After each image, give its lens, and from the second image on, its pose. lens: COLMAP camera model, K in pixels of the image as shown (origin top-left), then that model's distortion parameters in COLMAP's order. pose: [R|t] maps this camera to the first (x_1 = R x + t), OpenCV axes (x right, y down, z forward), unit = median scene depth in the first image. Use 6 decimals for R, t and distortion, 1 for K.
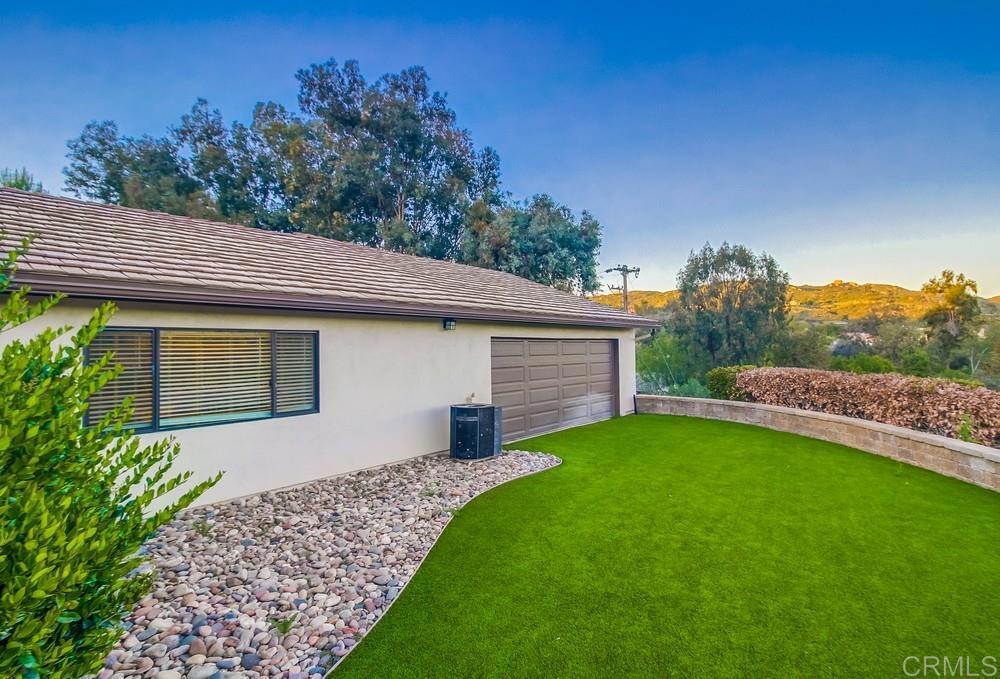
lens RADIAL K [[492.0, 0, 507.1], [0, 492.0, 340.8], [0, 0, 1]] dist [-0.003466, -0.002090]
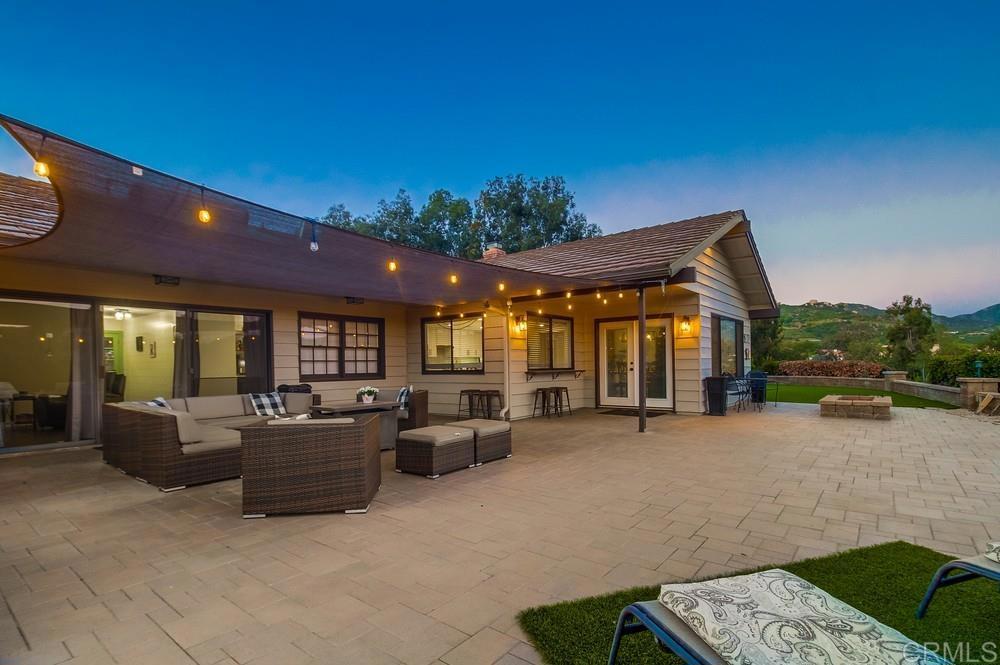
lens RADIAL K [[479.2, 0, 514.2], [0, 479.2, 373.9], [0, 0, 1]] dist [-0.002647, -0.001805]
pose [[0.999332, -0.003403, 0.036399, -0.077852], [0.002210, 0.999461, 0.032755, 0.003724], [-0.036491, -0.032653, 0.998800, -0.108094]]
